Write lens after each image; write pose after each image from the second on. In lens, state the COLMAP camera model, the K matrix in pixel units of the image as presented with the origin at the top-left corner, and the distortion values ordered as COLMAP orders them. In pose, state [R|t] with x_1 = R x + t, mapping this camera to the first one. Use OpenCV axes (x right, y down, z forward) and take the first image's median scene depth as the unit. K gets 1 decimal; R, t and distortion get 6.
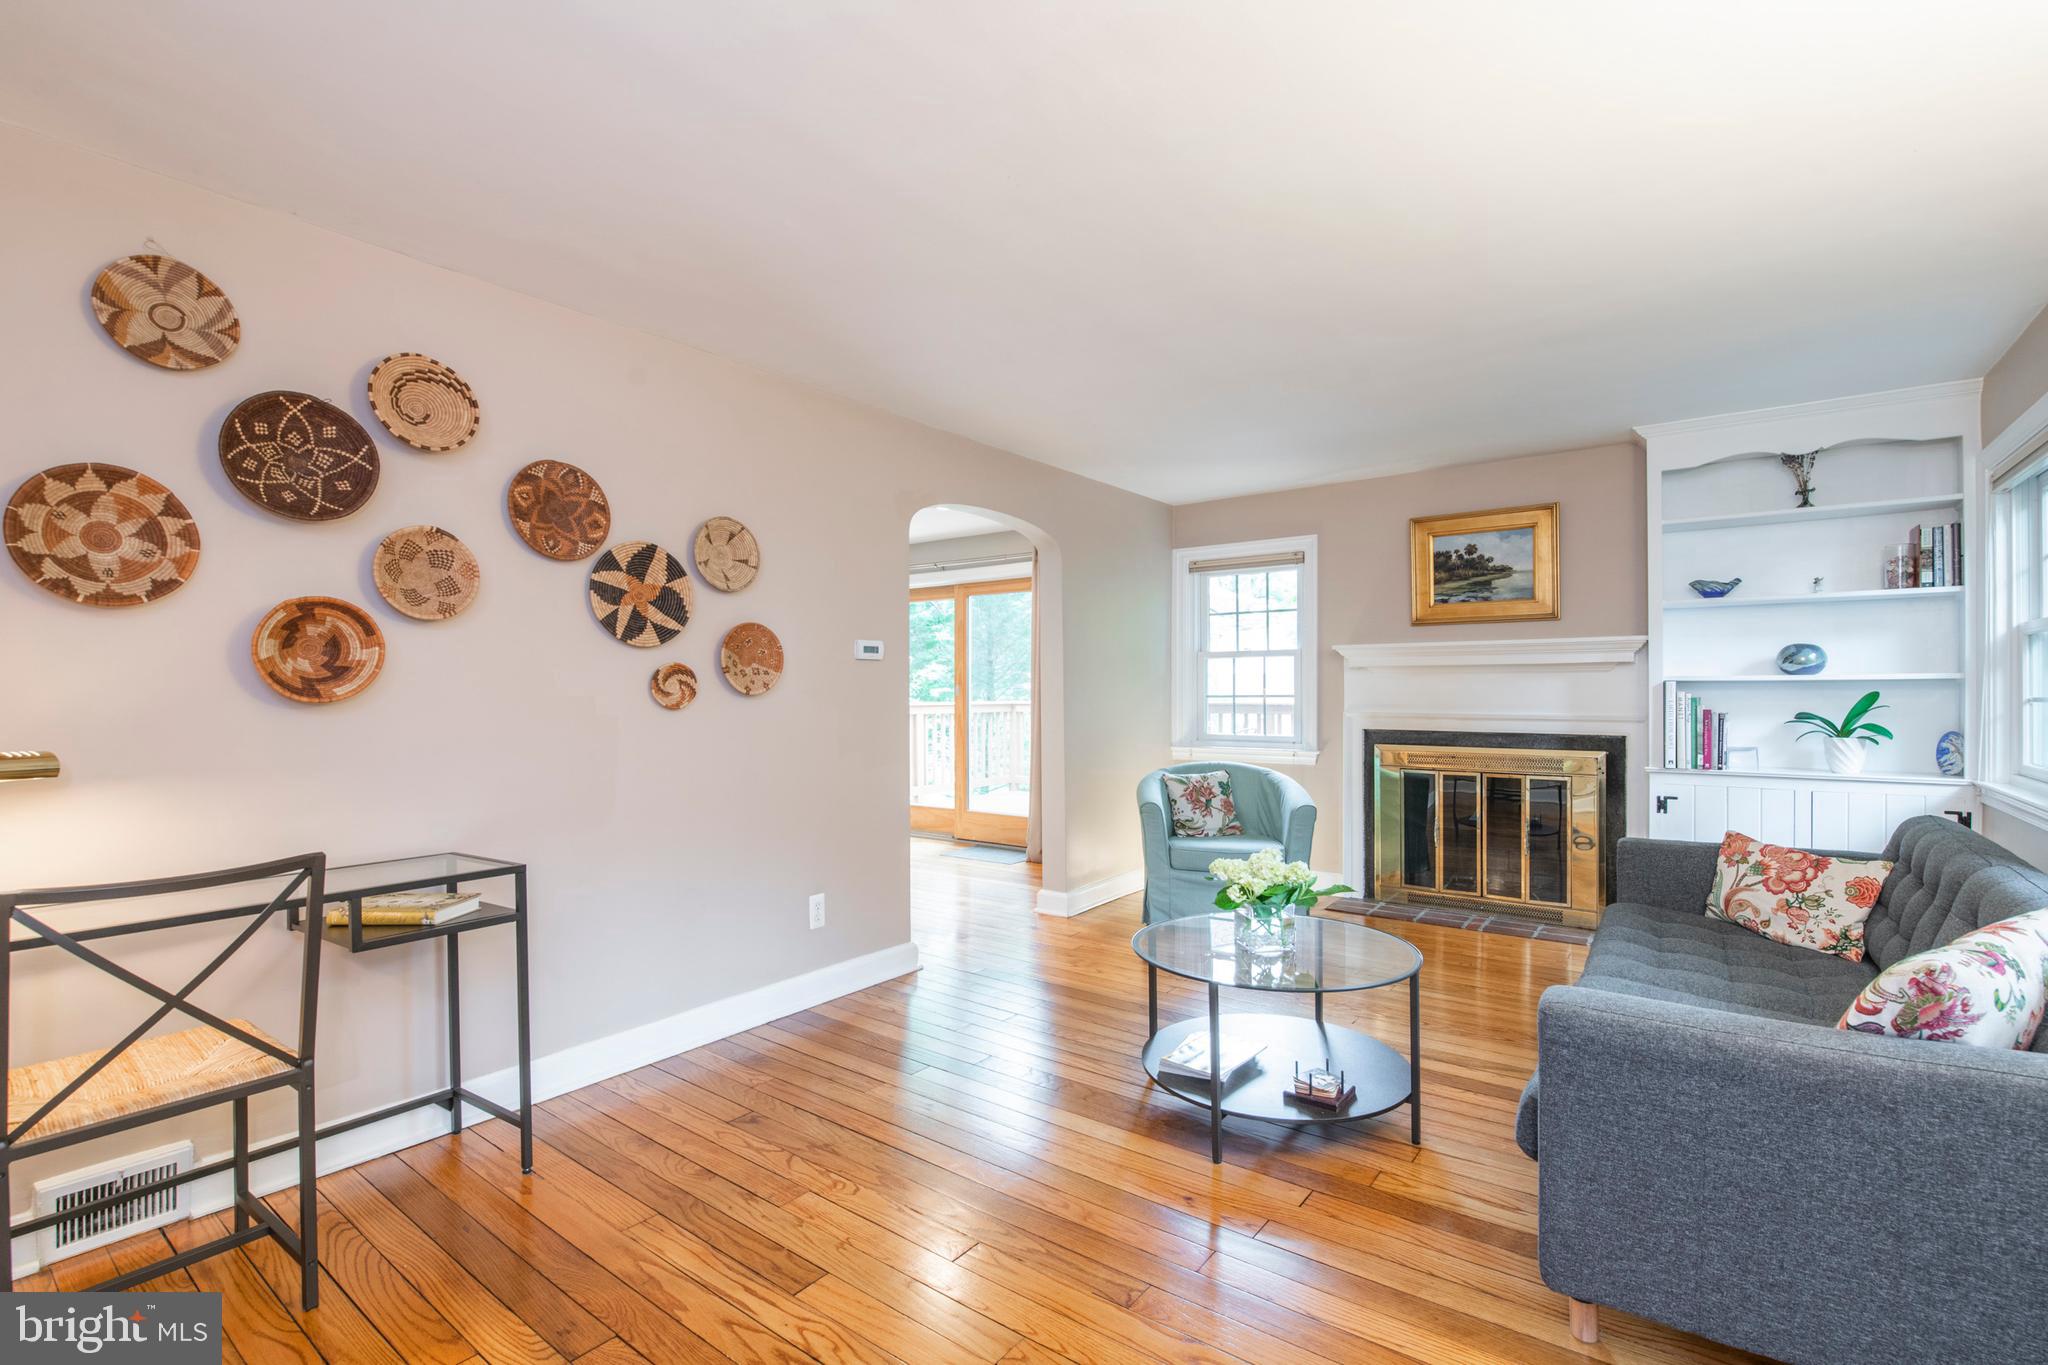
lens RADIAL K [[901.9, 0, 1039.9], [0, 901.9, 697.1], [0, 0, 1]] dist [-0.004802, -0.003392]
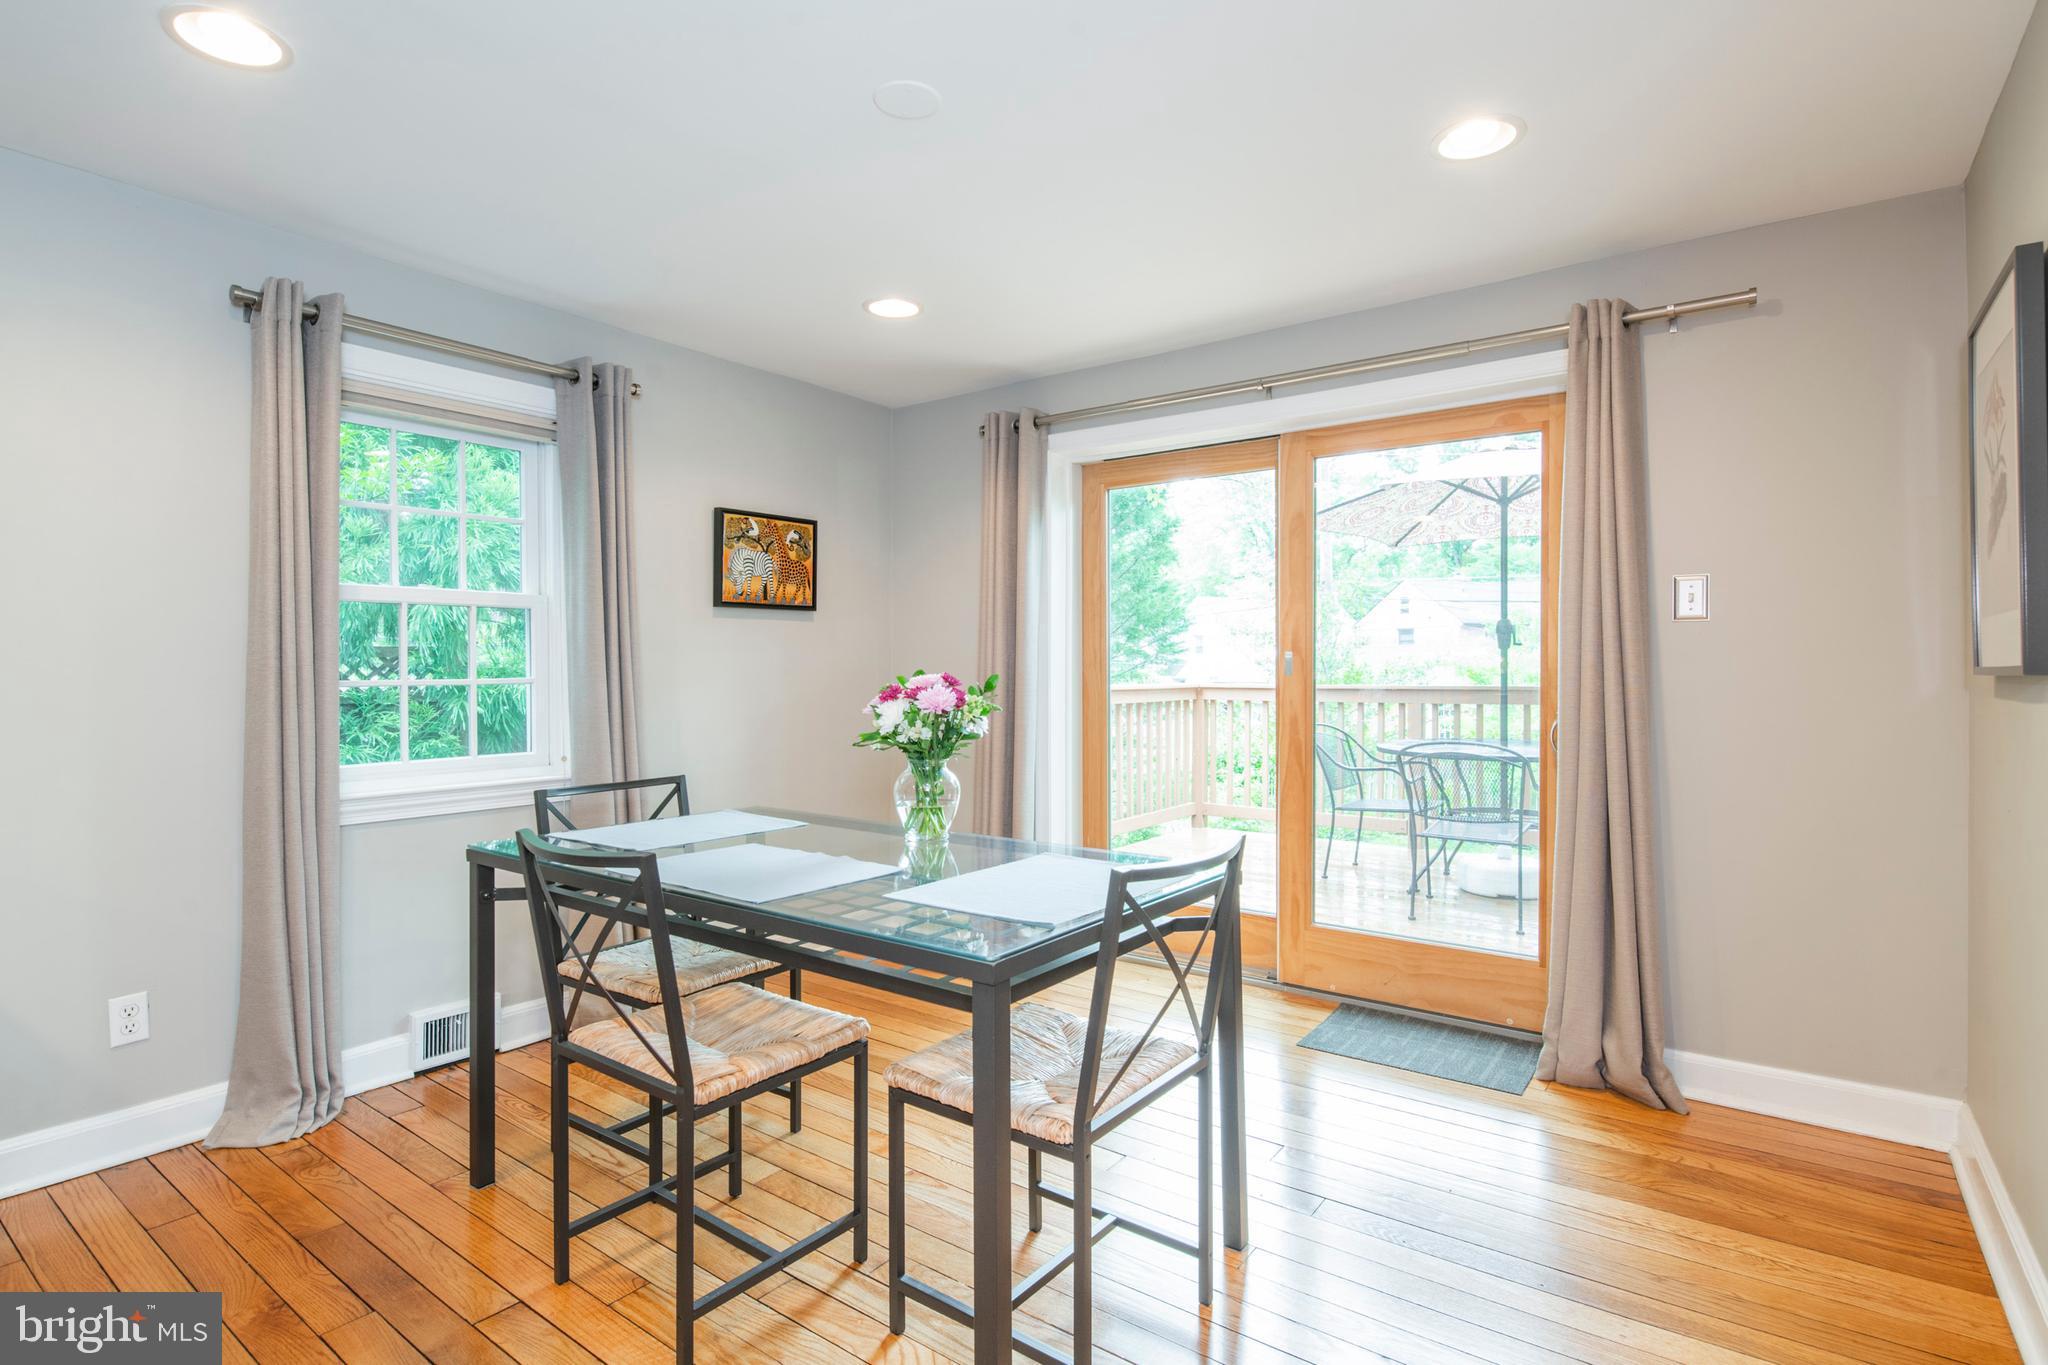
lens RADIAL K [[1018.3, 0, 1022.8], [0, 1018.3, 681.0], [0, 0, 1]] dist [0.005578, 0.000309]
pose [[0.999874, 0.000196, -0.015850, -0.361000], [-0.000133, 0.999992, 0.003992, -0.001234], [0.015851, -0.003989, 0.999866, 0.785043]]
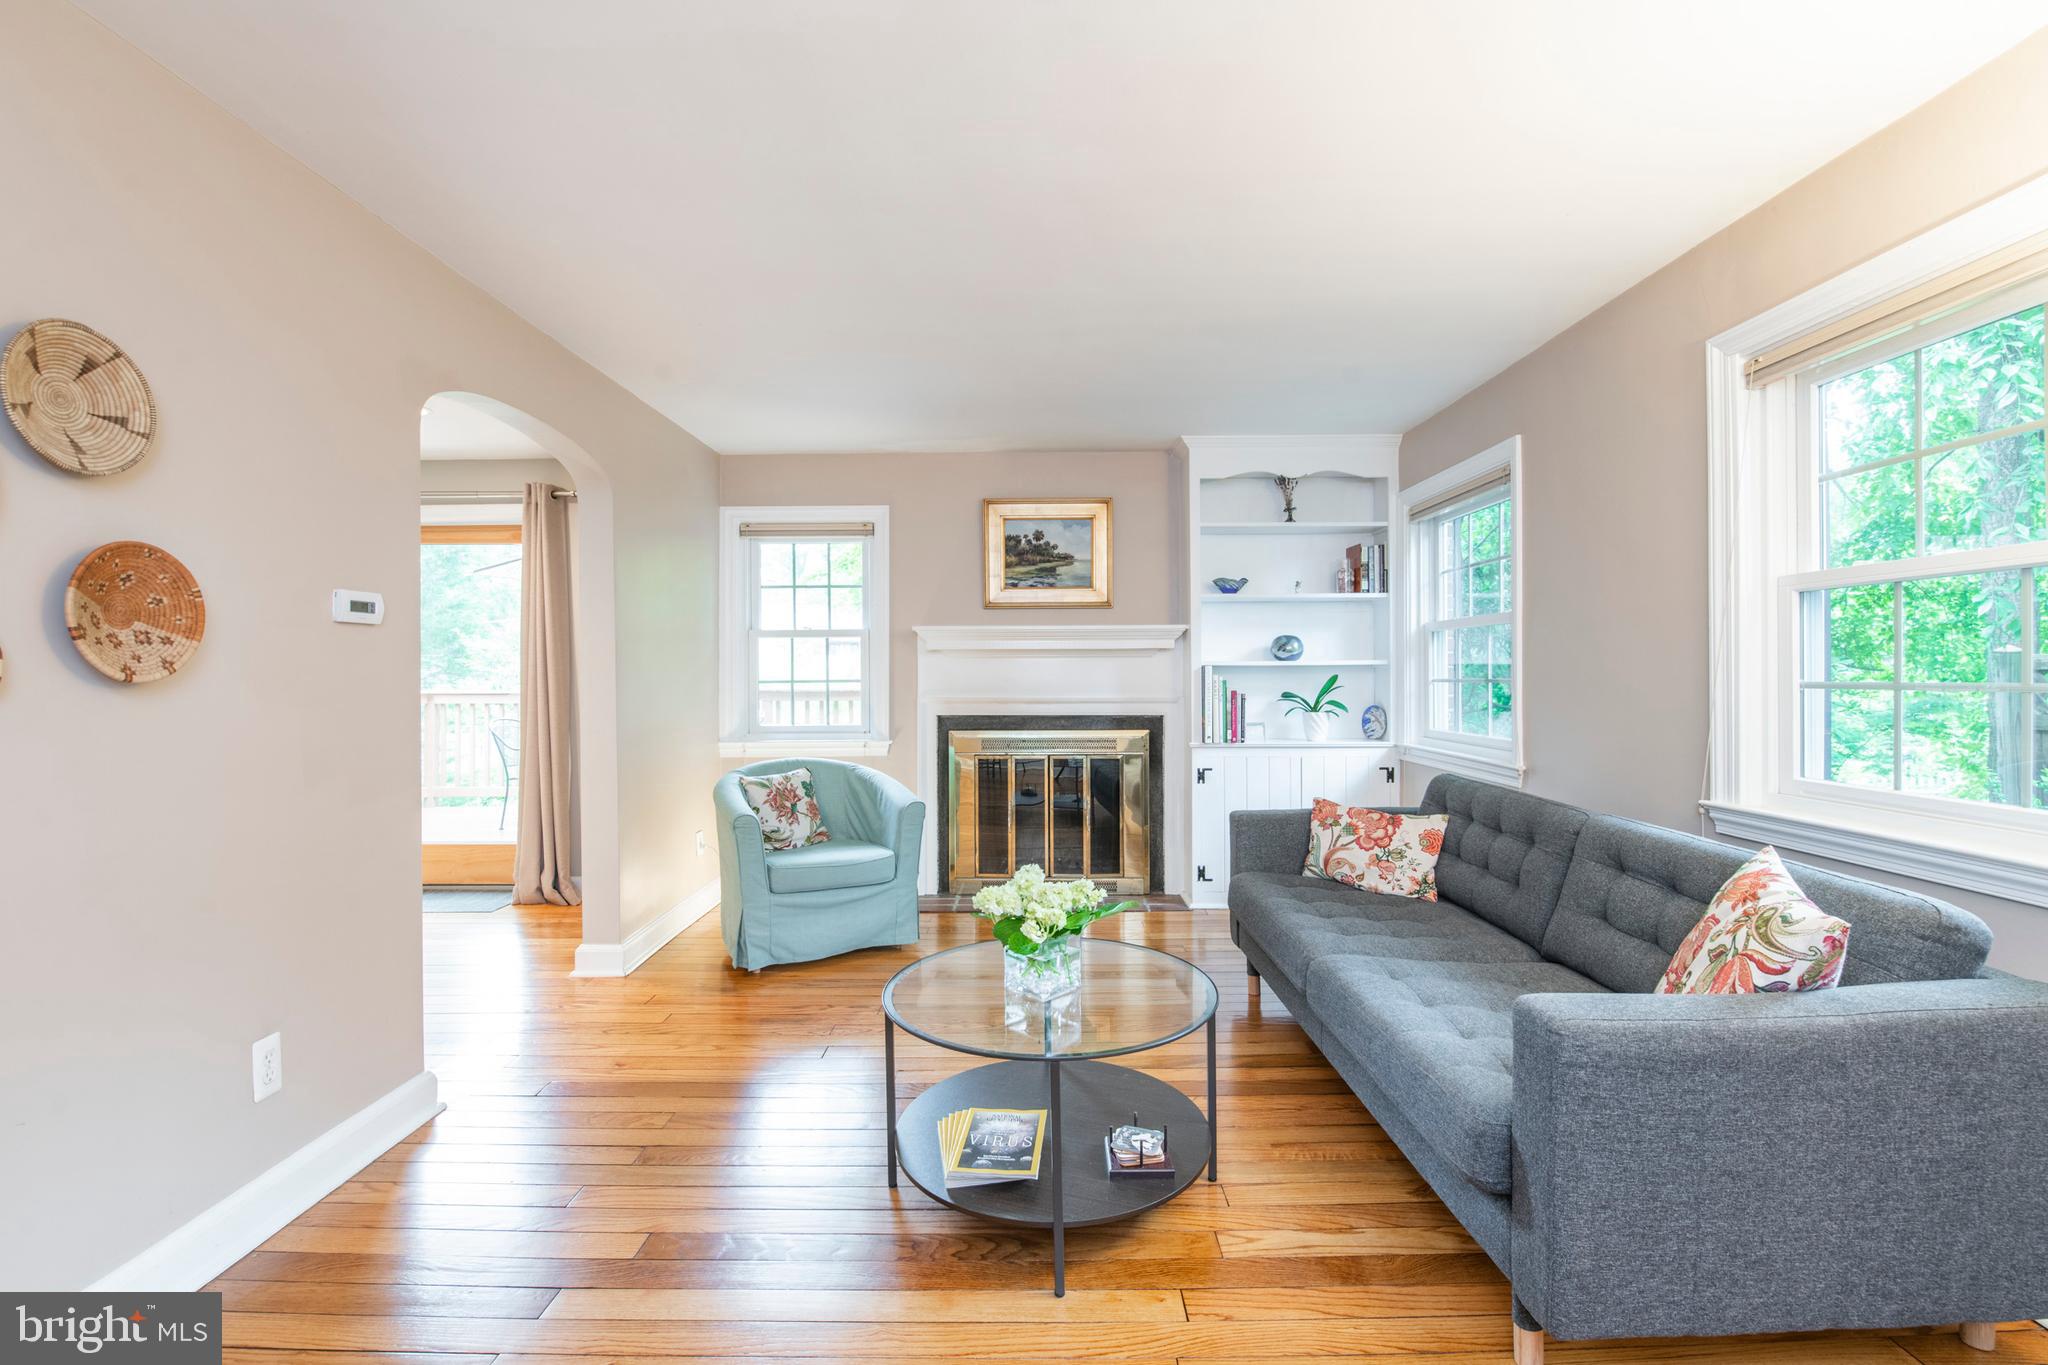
lens RADIAL K [[901.9, 0, 1013.0], [0, 901.9, 676.6], [0, 0, 1]] dist [-0.004802, -0.003392]
pose [[0.820132, -0.002485, 0.572169, -0.150301], [0.006123, 0.999971, -0.004434, -0.000794], [-0.572142, 0.007139, 0.820124, 0.221814]]
